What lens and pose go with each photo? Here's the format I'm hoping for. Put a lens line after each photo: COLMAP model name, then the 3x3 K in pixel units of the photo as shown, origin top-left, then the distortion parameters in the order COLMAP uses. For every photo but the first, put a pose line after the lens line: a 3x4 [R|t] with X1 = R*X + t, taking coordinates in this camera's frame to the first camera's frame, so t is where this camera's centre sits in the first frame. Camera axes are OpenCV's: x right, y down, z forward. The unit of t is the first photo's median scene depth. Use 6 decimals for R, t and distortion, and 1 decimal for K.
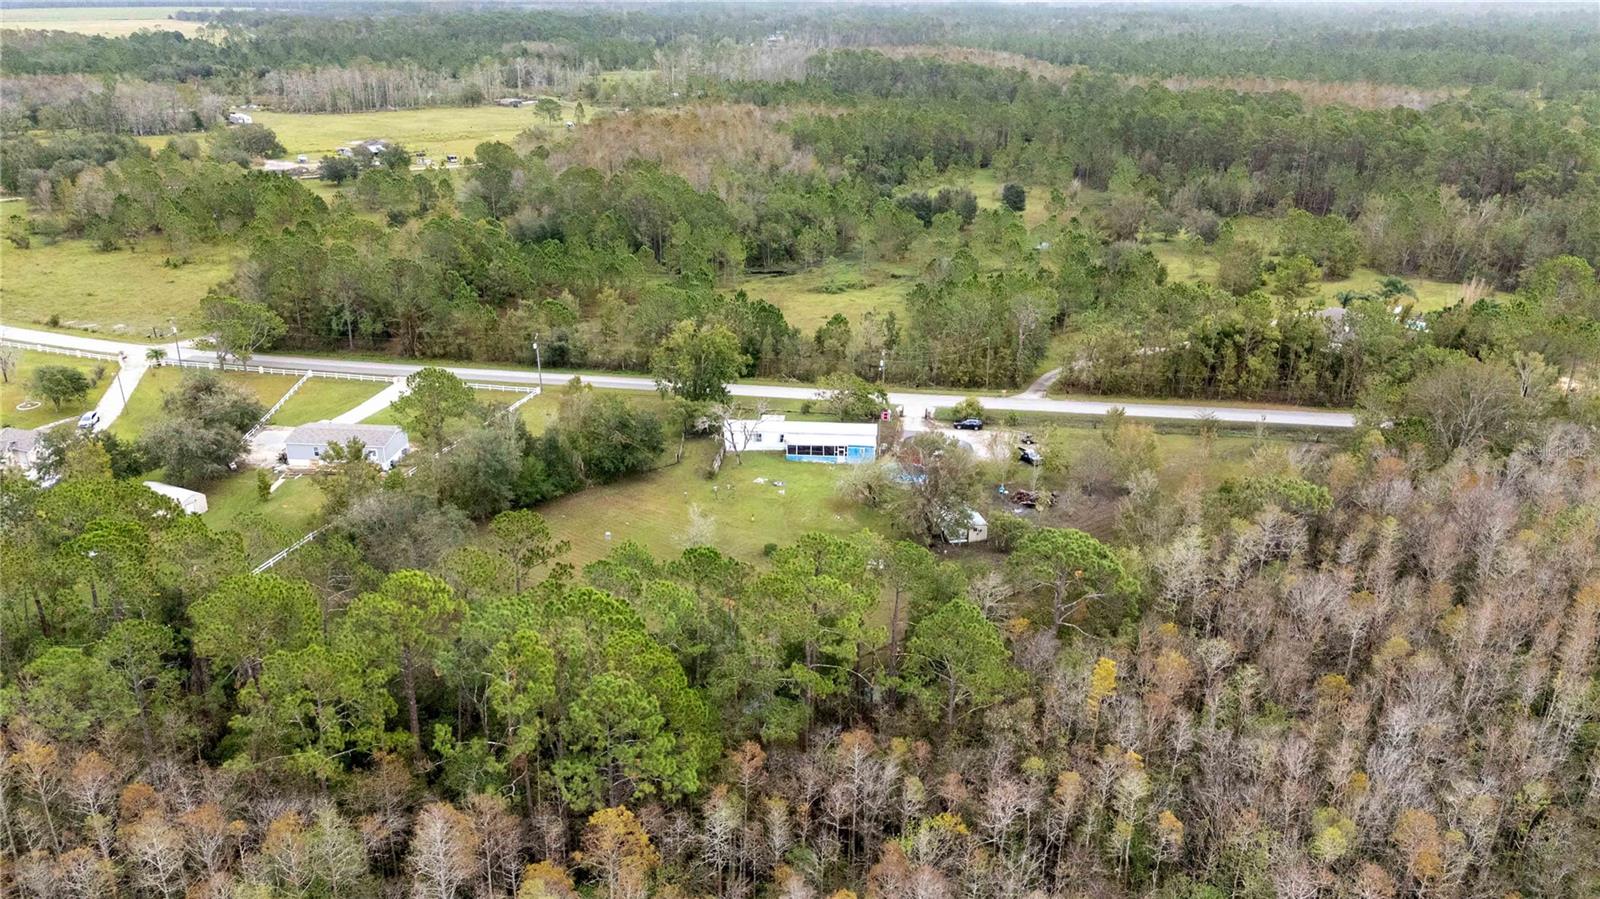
lens RADIAL K [[1175.9, 0, 803.3], [0, 1175.9, 484.0], [0, 0, 1]] dist [0.062650, -0.036902]
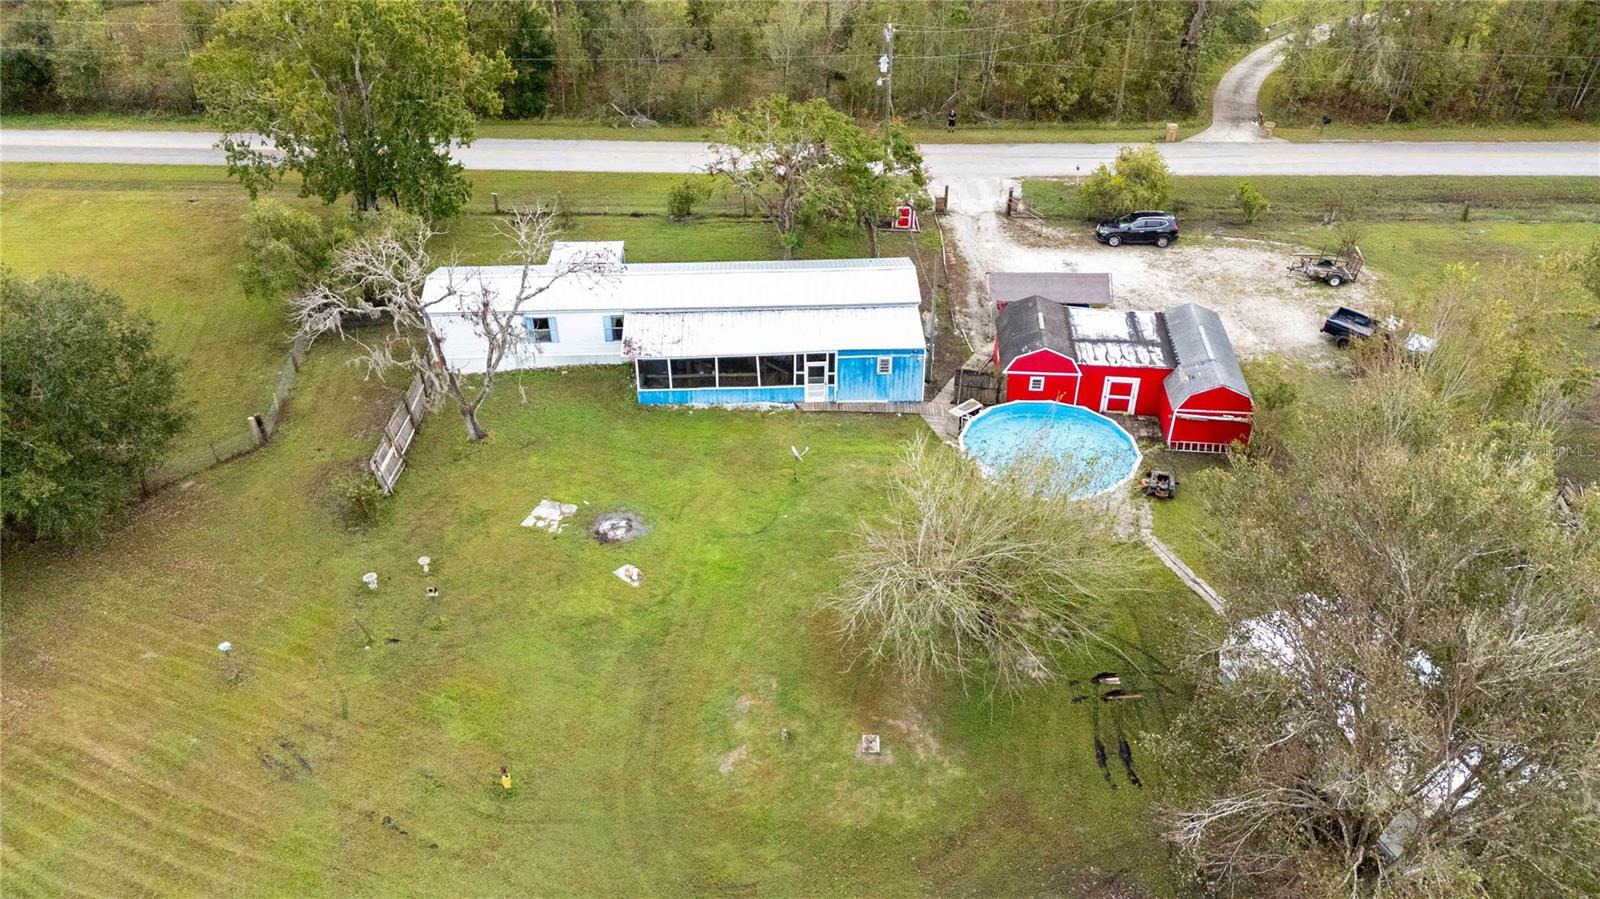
lens RADIAL K [[1175.9, 0, 799.2], [0, 1175.9, 446.6], [0, 0, 1]] dist [0.062650, -0.036902]
pose [[0.991658, -0.074590, 0.105121, -0.005070], [0.052166, 0.978025, 0.201856, -0.063658], [-0.117867, -0.194689, 0.973758, 0.638757]]
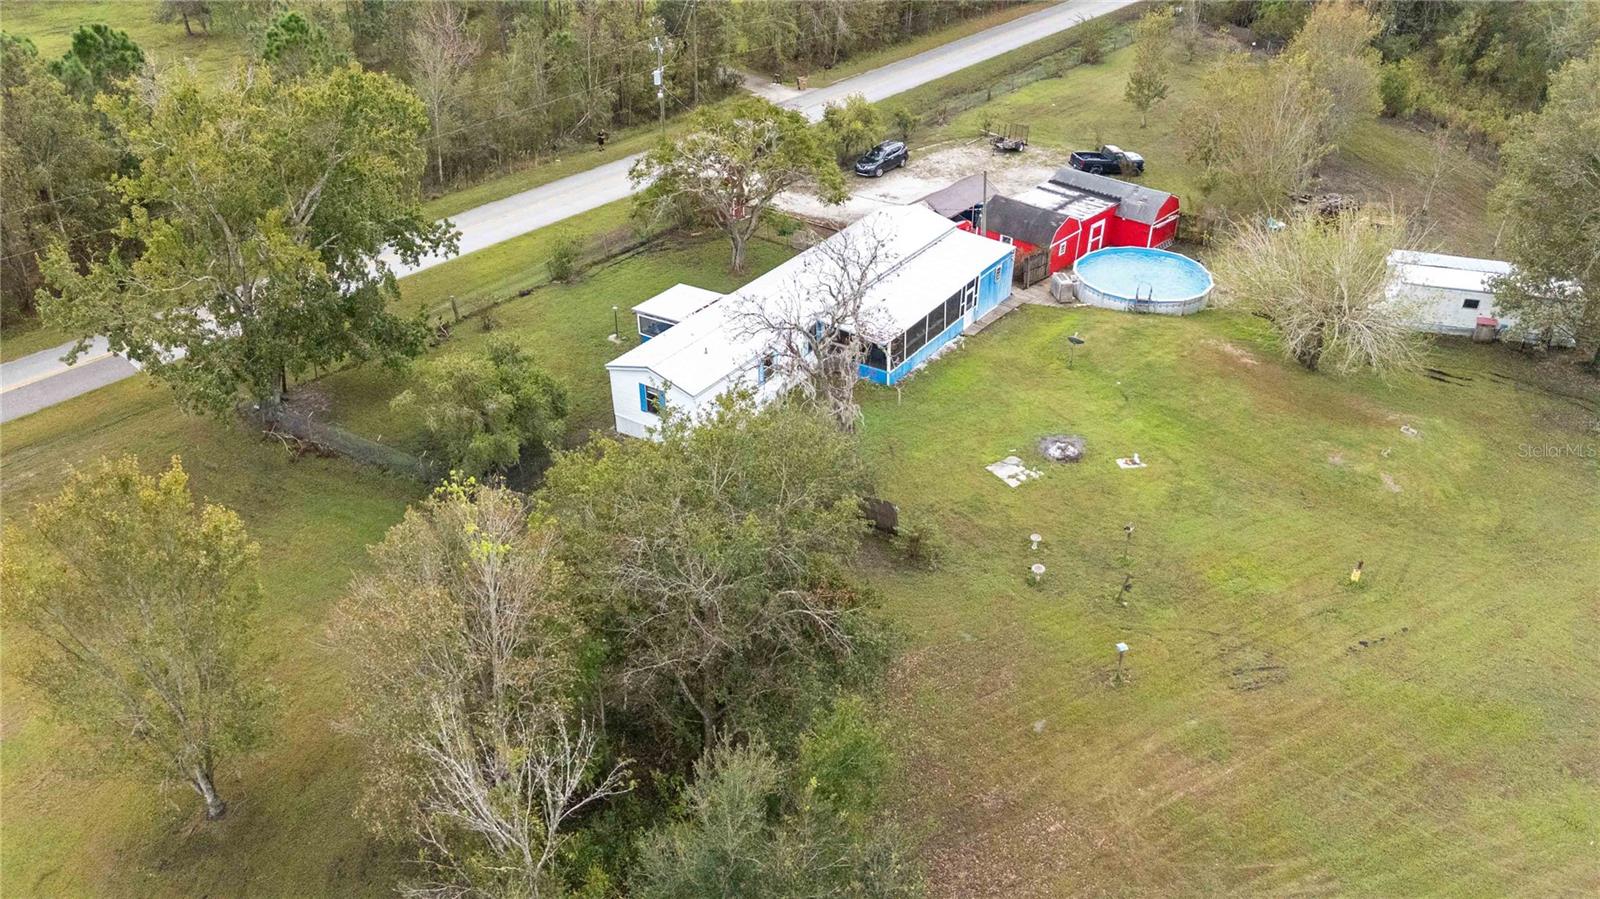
lens RADIAL K [[1175.9, 0, 797.9], [0, 1175.9, 459.3], [0, 0, 1]] dist [0.062650, -0.036902]
pose [[0.487769, -0.461365, 0.741096, -0.243697], [0.337590, 0.882576, 0.327250, -0.104751], [-0.805055, 0.090565, 0.586245, 0.768832]]
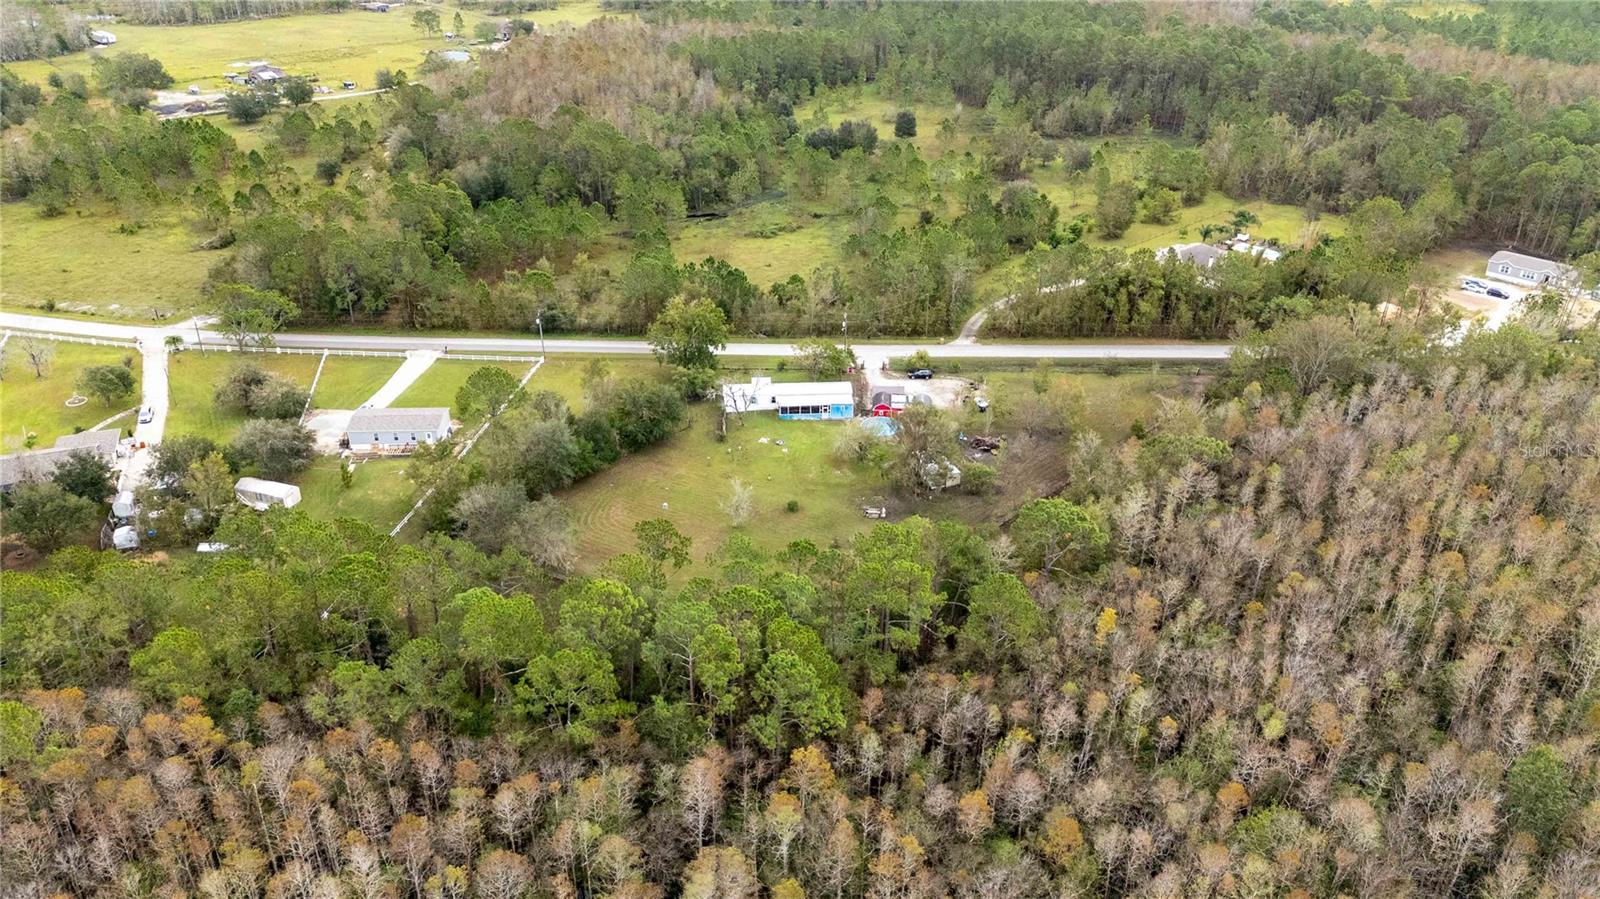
lens RADIAL K [[1175.9, 0, 791.4], [0, 1175.9, 442.3], [0, 0, 1]] dist [0.062650, -0.036902]
pose [[0.990938, -0.060743, 0.119803, -0.134332], [0.050088, 0.994679, 0.090029, -0.094710], [-0.124634, -0.083213, 0.988707, -0.164998]]
